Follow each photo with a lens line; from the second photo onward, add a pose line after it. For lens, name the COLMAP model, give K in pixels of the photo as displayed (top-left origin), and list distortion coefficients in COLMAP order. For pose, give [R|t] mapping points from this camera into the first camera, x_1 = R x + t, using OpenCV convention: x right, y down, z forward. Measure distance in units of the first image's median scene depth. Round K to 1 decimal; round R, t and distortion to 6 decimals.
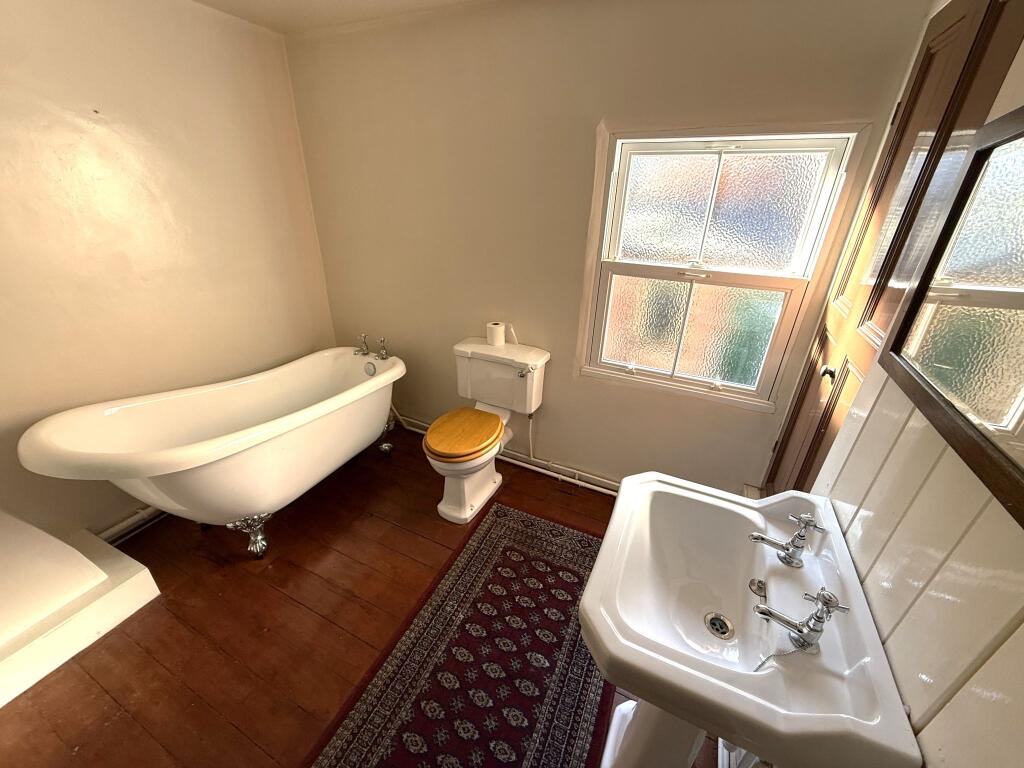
lens RADIAL K [[404.0, 0, 511.7], [0, 404.0, 387.2], [0, 0, 1]] dist [0.002631, -0.000866]
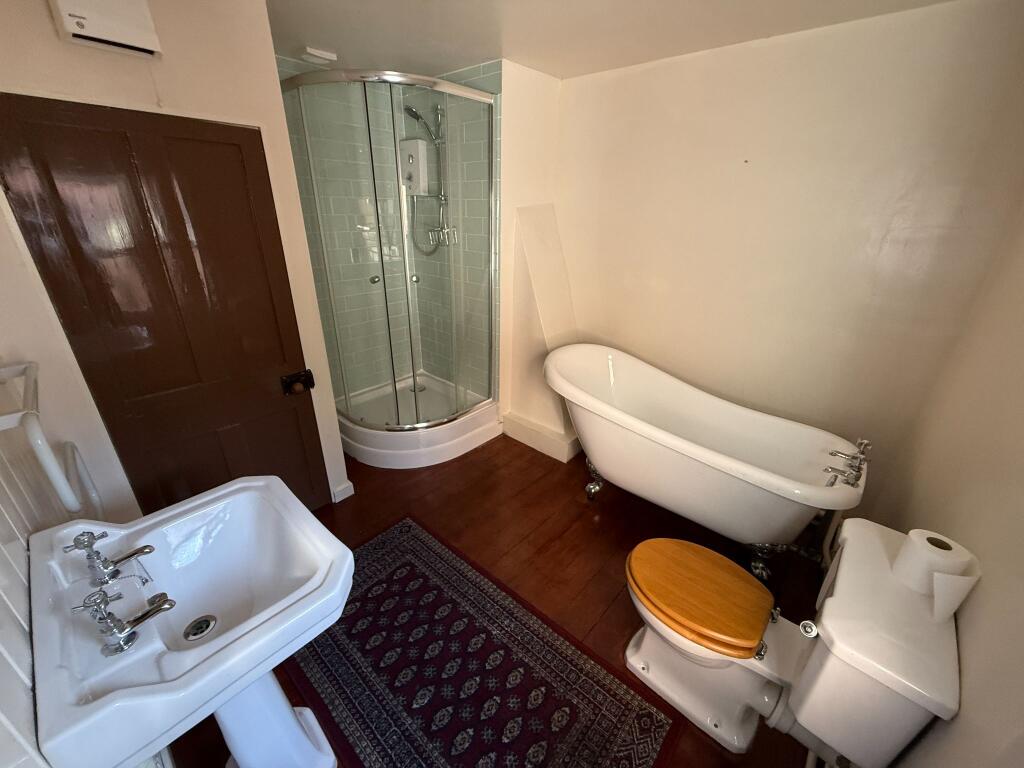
lens RADIAL K [[404.0, 0, 508.6], [0, 404.0, 387.2], [0, 0, 1]] dist [0.002631, -0.000866]
pose [[-0.293010, 0.361759, -0.885029, 0.557033], [-0.434262, 0.774314, 0.460276, -0.395703], [0.851799, 0.519200, -0.069784, 0.818367]]
